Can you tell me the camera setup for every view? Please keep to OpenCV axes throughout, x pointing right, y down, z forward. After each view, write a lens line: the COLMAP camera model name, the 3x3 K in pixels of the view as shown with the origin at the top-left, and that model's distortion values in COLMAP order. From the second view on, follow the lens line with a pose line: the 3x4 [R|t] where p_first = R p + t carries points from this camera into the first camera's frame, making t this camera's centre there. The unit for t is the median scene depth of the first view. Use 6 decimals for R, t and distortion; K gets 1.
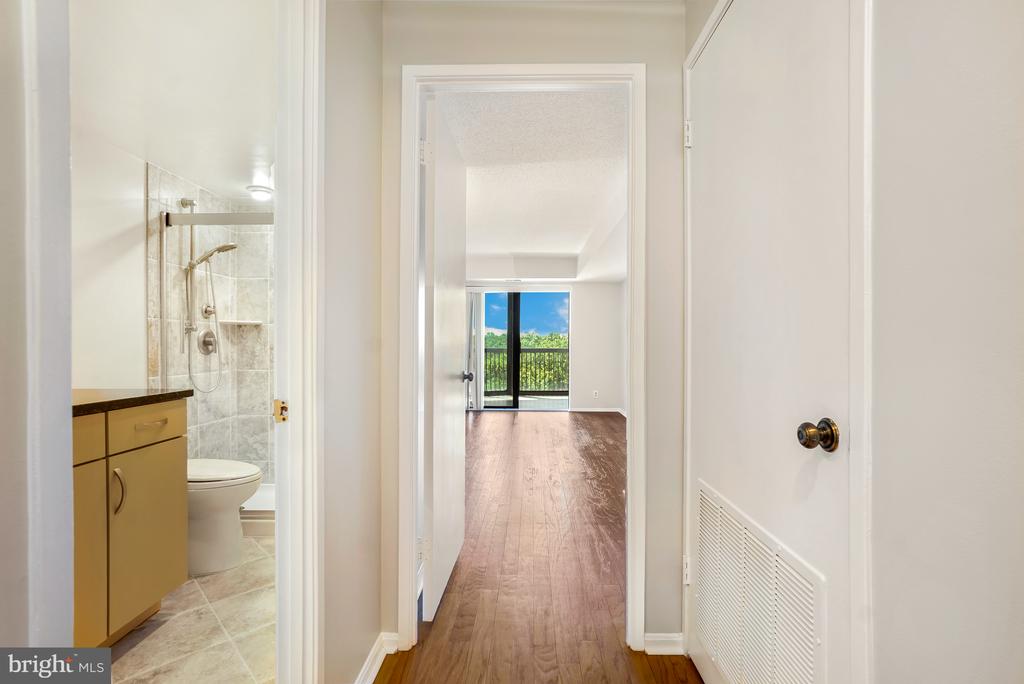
lens RADIAL K [[480.3, 0, 536.4], [0, 480.3, 343.9], [0, 0, 1]] dist [-0.022315, 0.000356]
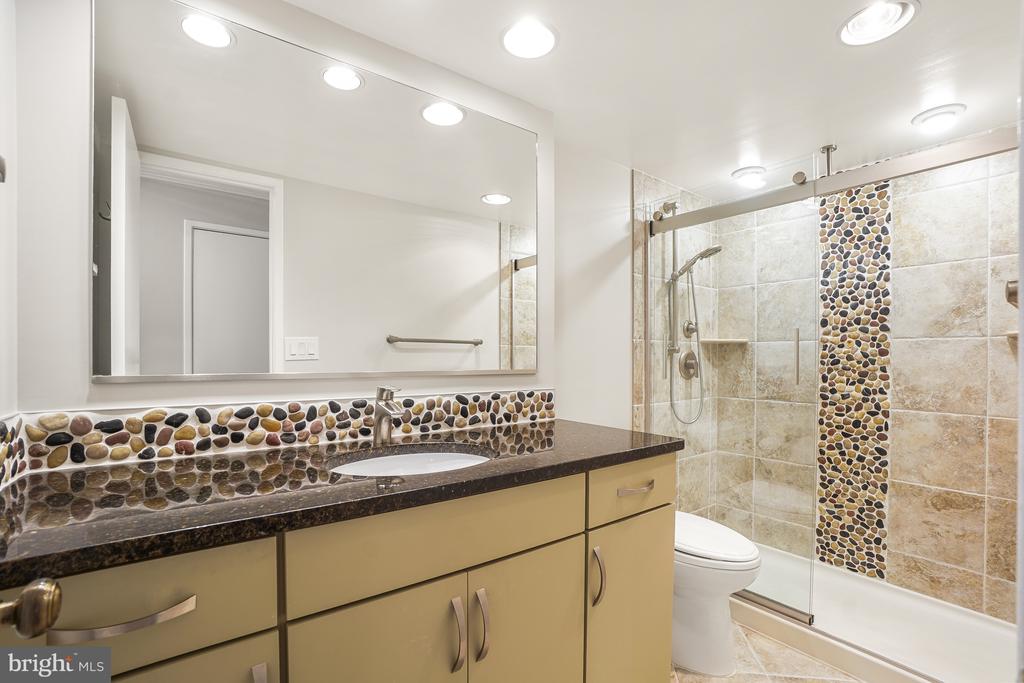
lens RADIAL K [[481.3, 0, 520.5], [0, 481.3, 352.6], [0, 0, 1]] dist [-0.038445, 0.001323]
pose [[0.608029, 0.002766, -0.793910, -0.194190], [-0.009335, 0.999950, -0.003666, -0.020819], [0.793860, 0.009640, 0.608024, 0.235610]]
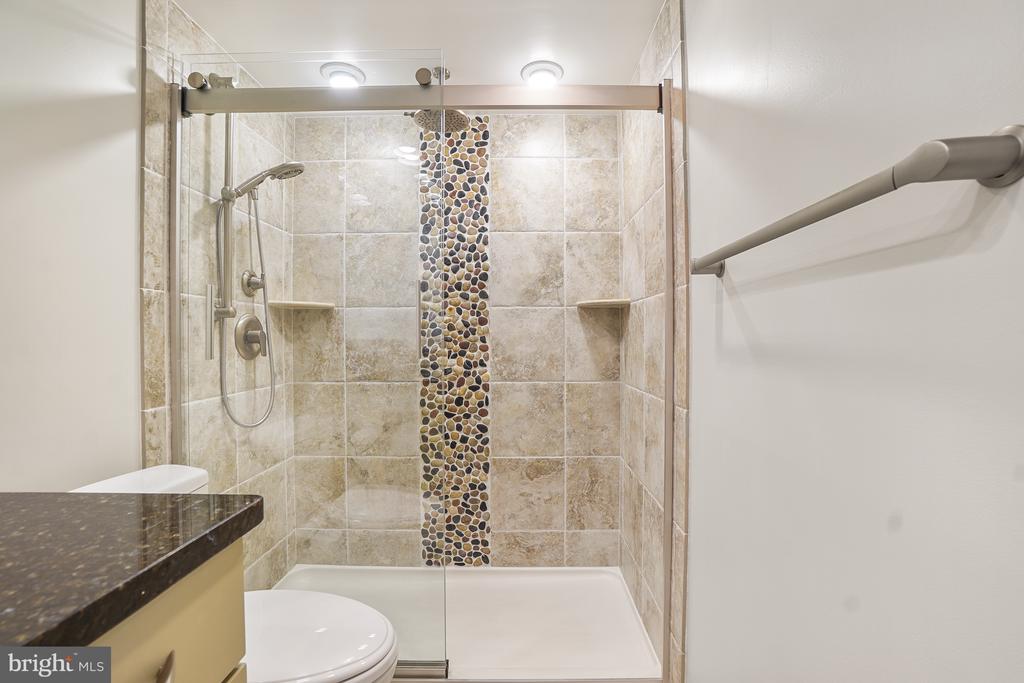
lens RADIAL K [[467.3, 0, 529.9], [0, 467.3, 341.1], [0, 0, 1]] dist [-0.035664, 0.000669]
pose [[0.999790, 0.001616, -0.020442, -0.360610], [-0.001535, 0.999991, 0.003966, -0.002087], [0.020448, -0.003934, 0.999783, 0.471525]]
